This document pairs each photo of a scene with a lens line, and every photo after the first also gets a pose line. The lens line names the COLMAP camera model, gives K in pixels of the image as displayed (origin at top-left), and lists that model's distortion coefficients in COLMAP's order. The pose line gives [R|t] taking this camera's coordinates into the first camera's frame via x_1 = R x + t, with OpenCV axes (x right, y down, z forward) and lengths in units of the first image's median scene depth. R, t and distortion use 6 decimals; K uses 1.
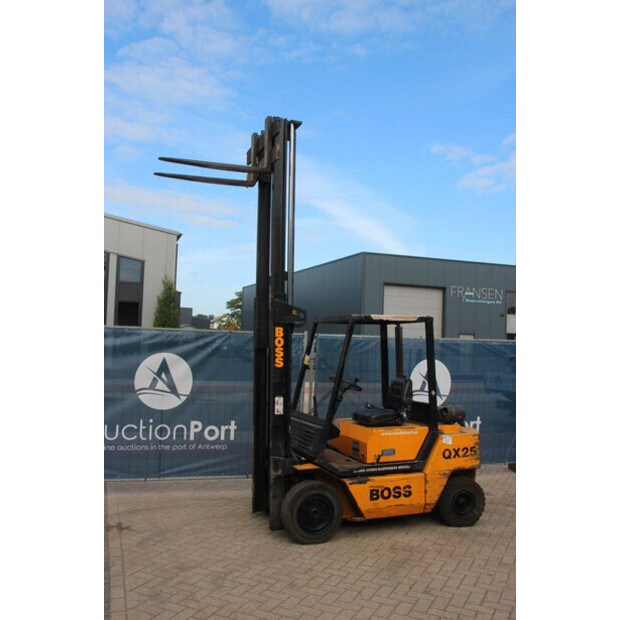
lens RADIAL K [[612.2, 0, 310.0], [0, 612.2, 310.0], [0, 0, 1]] dist [-0.116807, 0.173978]
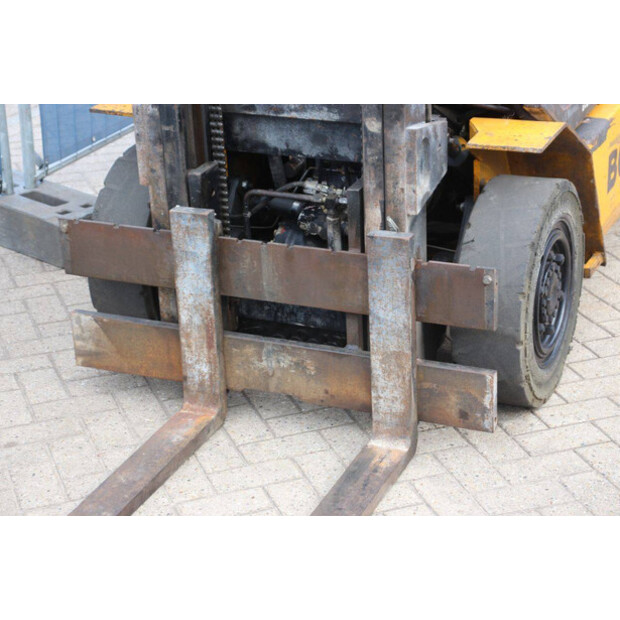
lens RADIAL K [[1477.3, 0, 310.0], [0, 1477.3, 310.0], [0, 0, 1]] dist [0.386482, 0.967297]
pose [[0.698192, -0.318720, 0.641050, -0.464258], [0.009618, 0.899528, 0.436756, 0.049511], [-0.715846, -0.298775, 0.631109, 0.616666]]
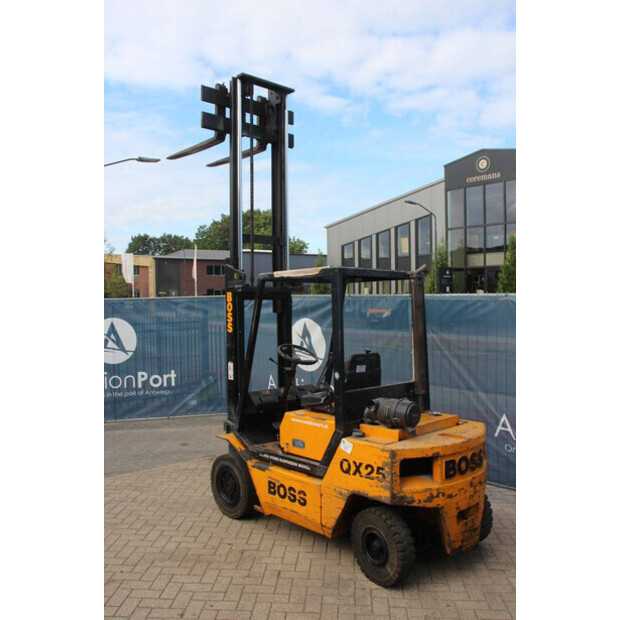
lens RADIAL K [[562.5, 0, 310.0], [0, 562.5, 310.0], [0, 0, 1]] dist [-0.131359, 0.107078]
pose [[0.374949, -0.011864, -0.926969, 0.820495], [0.064397, 0.997836, 0.013277, 0.052126], [0.924806, -0.064672, 0.374902, 0.760158]]
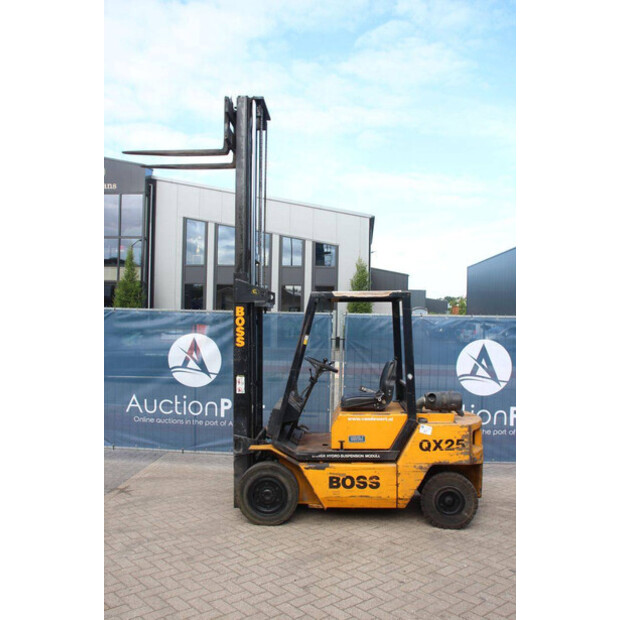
lens RADIAL K [[620.4, 0, 310.0], [0, 620.4, 310.0], [0, 0, 1]] dist [-0.118766, 0.185622]
pose [[0.917812, -0.018017, -0.396605, 0.445842], [0.028939, 0.999348, 0.021572, 0.014852], [0.395958, -0.031277, 0.917736, 0.112603]]
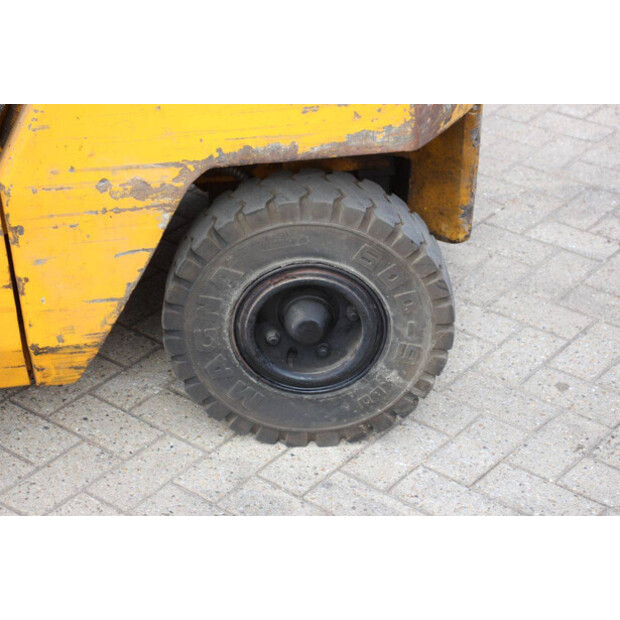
lens RADIAL K [[1477.3, 0, 310.0], [0, 1477.3, 310.0], [0, 0, 1]] dist [0.386482, 0.967297]
pose [[0.973040, 0.088351, -0.213043, 0.357815], [0.048908, 0.823667, 0.564961, 0.083728], [0.225391, -0.560149, 0.797140, 0.701954]]
